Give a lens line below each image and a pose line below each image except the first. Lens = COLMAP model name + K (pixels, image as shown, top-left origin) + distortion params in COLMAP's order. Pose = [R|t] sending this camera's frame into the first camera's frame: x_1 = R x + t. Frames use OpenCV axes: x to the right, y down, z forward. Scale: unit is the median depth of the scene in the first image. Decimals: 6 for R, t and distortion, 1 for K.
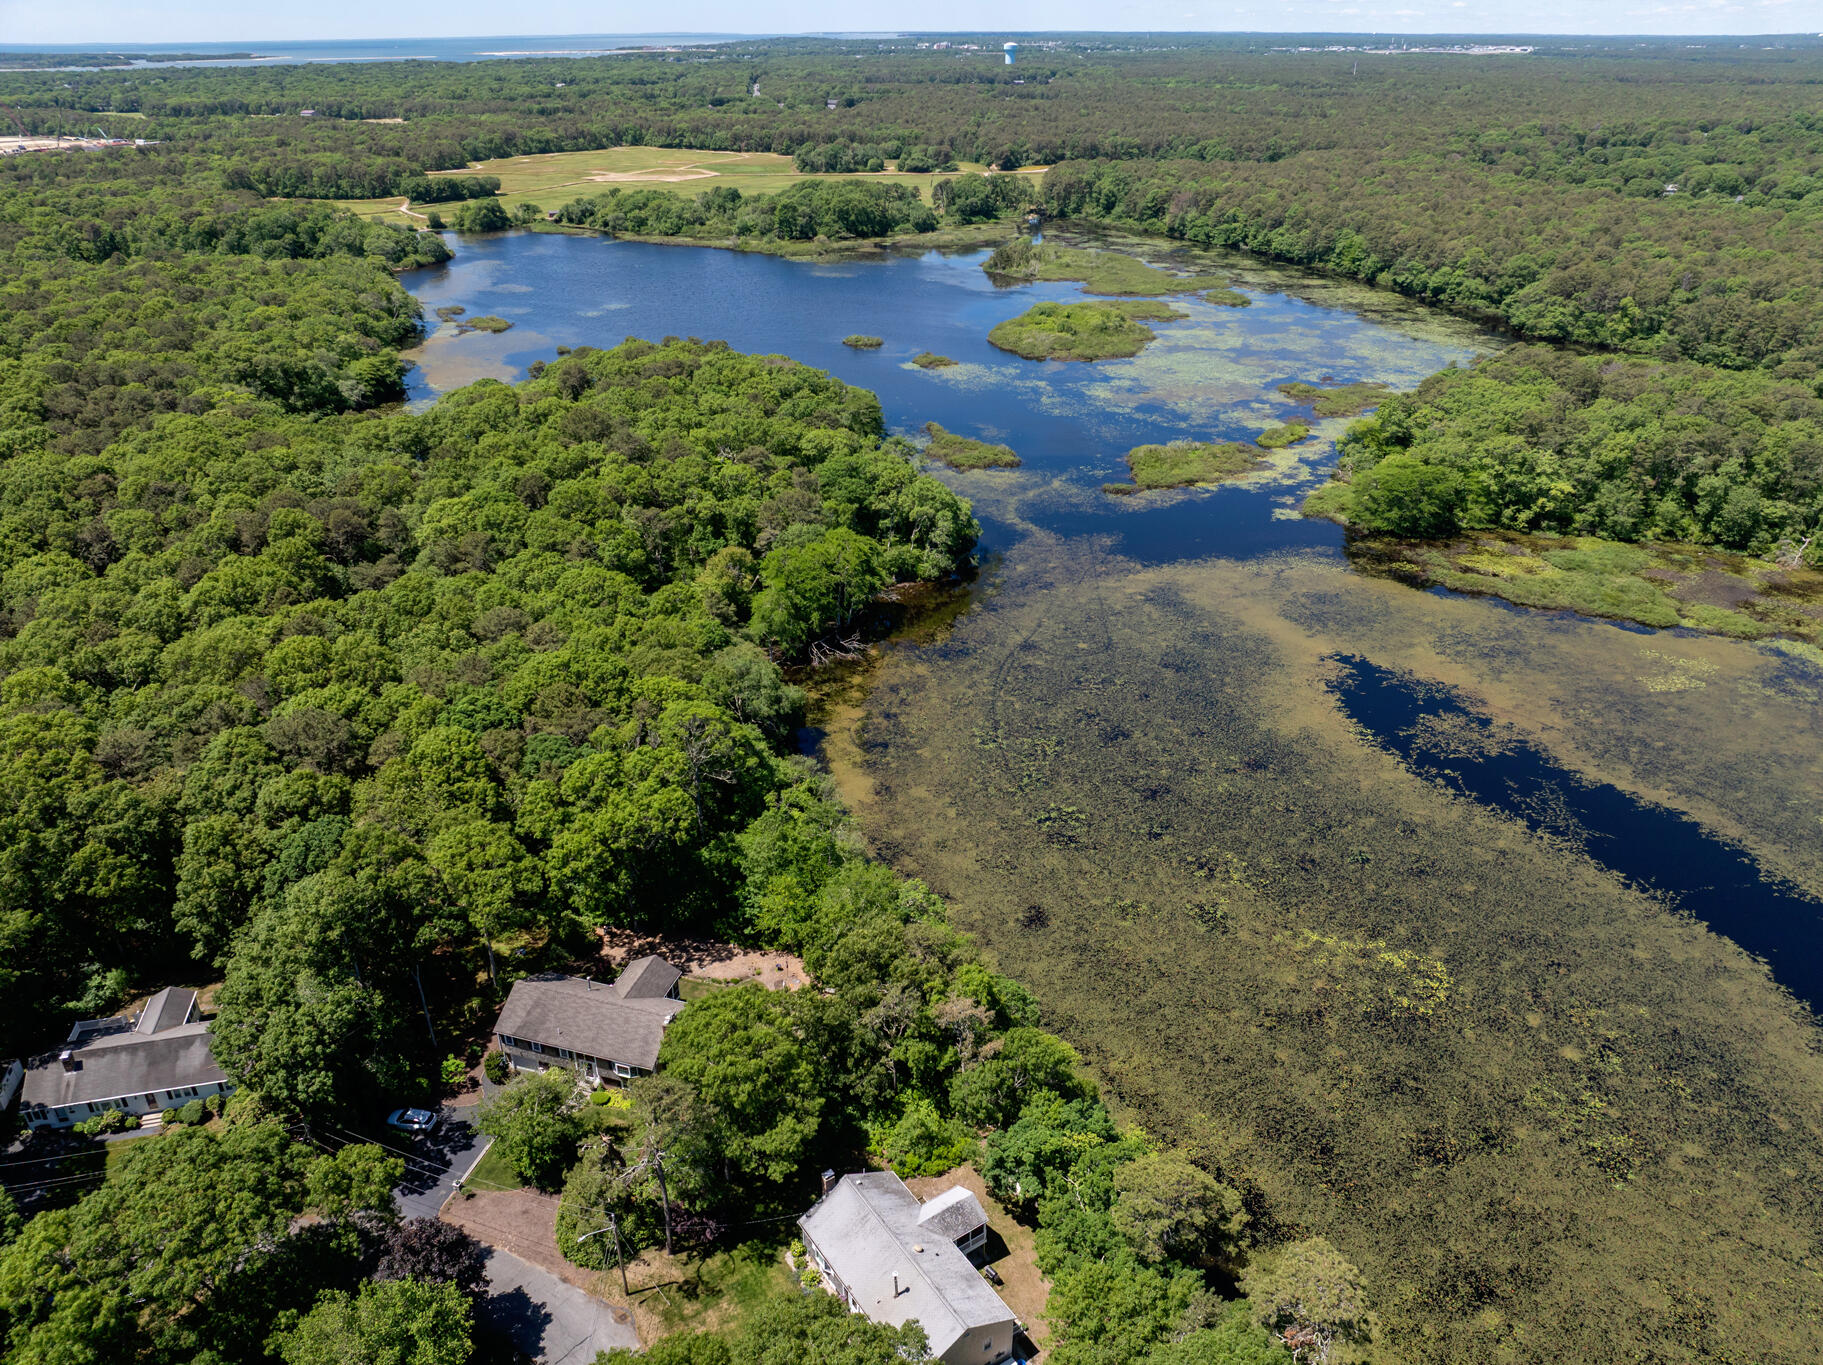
lens RADIAL K [[1286.6, 0, 916.6], [0, 1286.6, 681.3], [0, 0, 1]] dist [-0.053671, 0.021614]
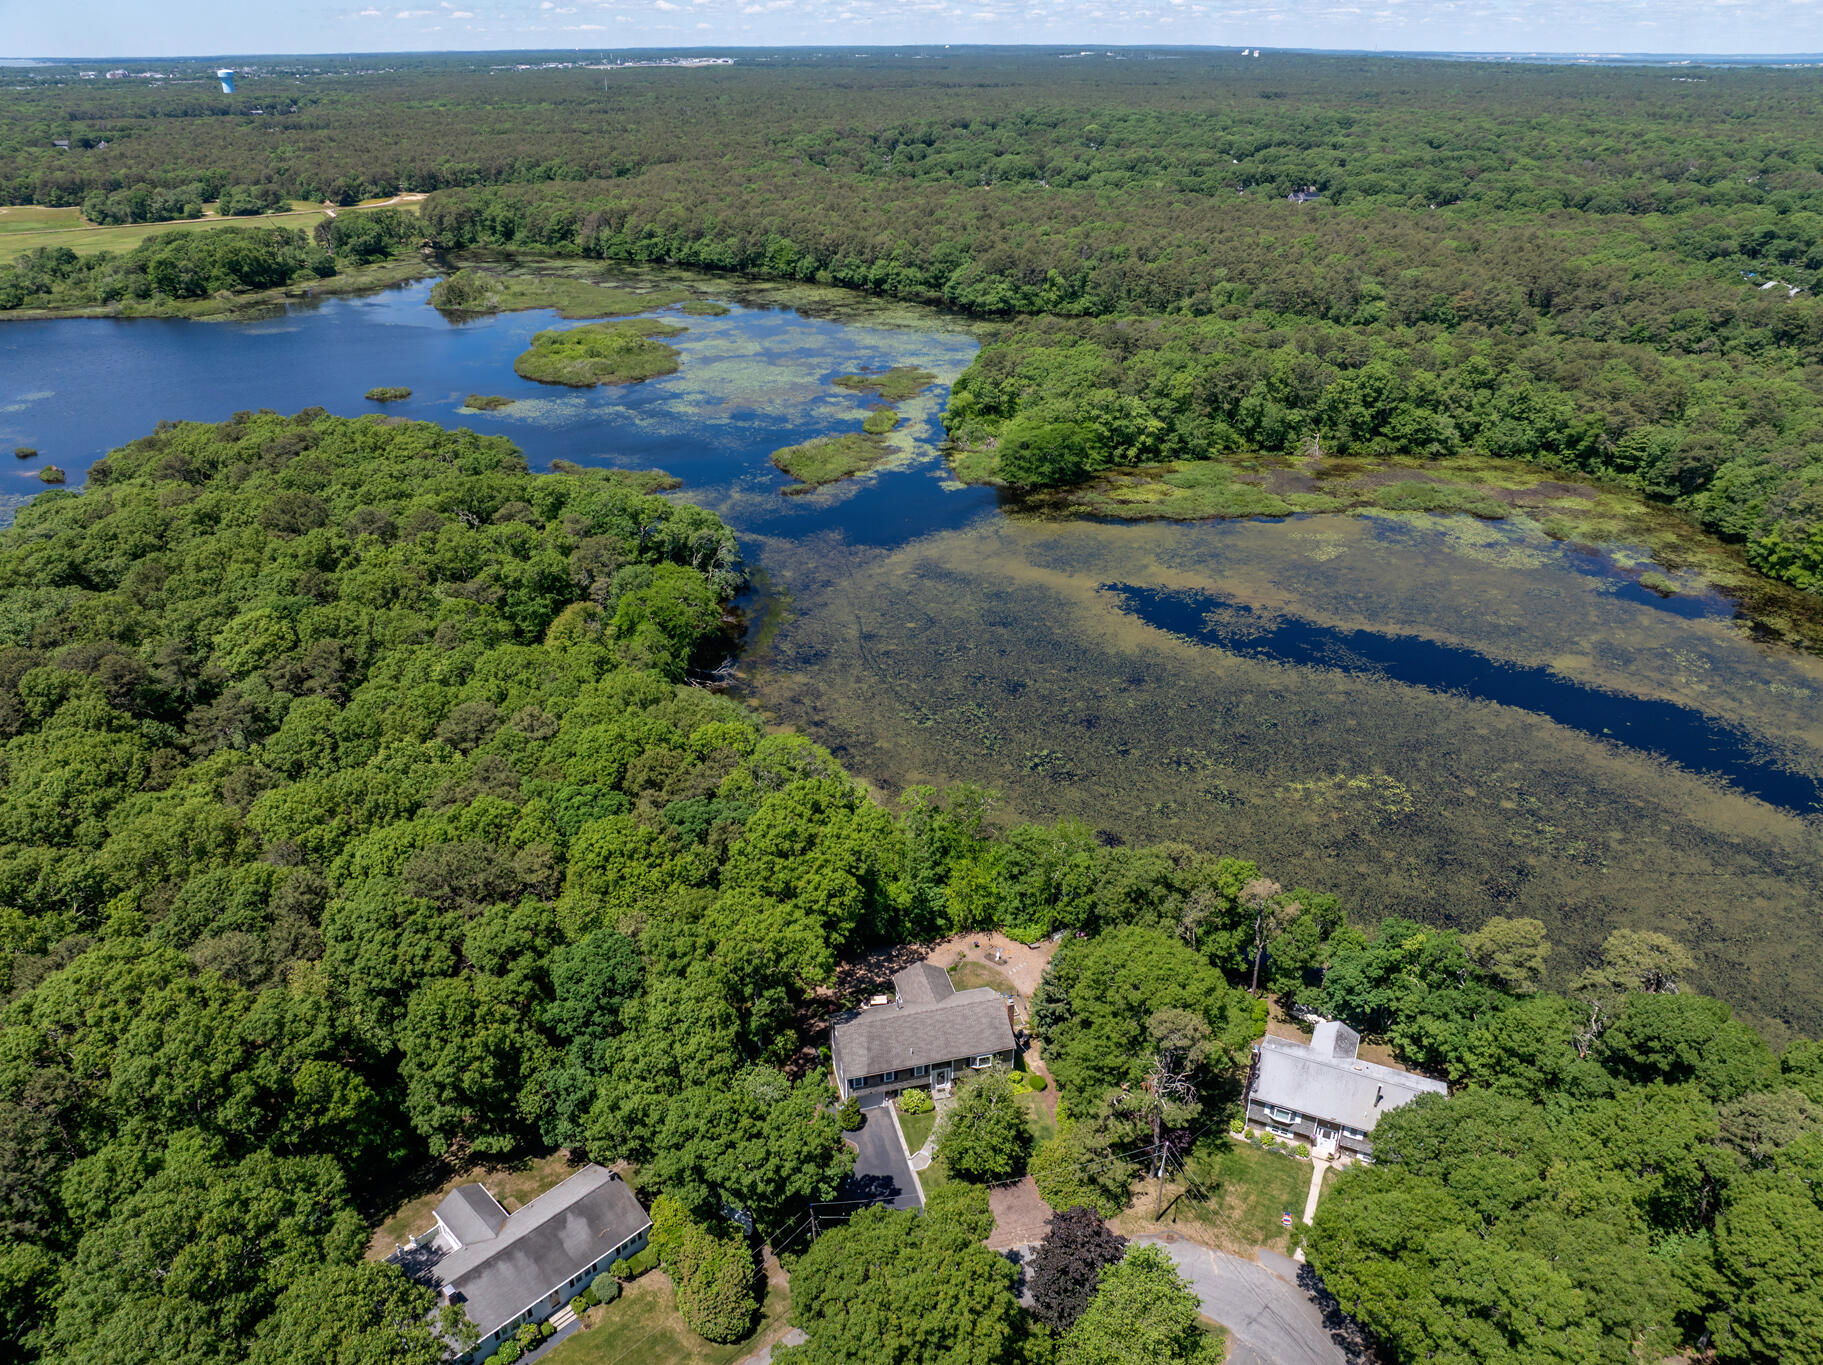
lens RADIAL K [[1286.6, 0, 917.1], [0, 1286.6, 682.2], [0, 0, 1]] dist [-0.053671, 0.021614]
pose [[0.850193, -0.234924, 0.471150, -0.323398], [0.239889, 0.969485, 0.050522, -0.028954], [-0.468641, 0.070071, 0.880605, 0.038222]]
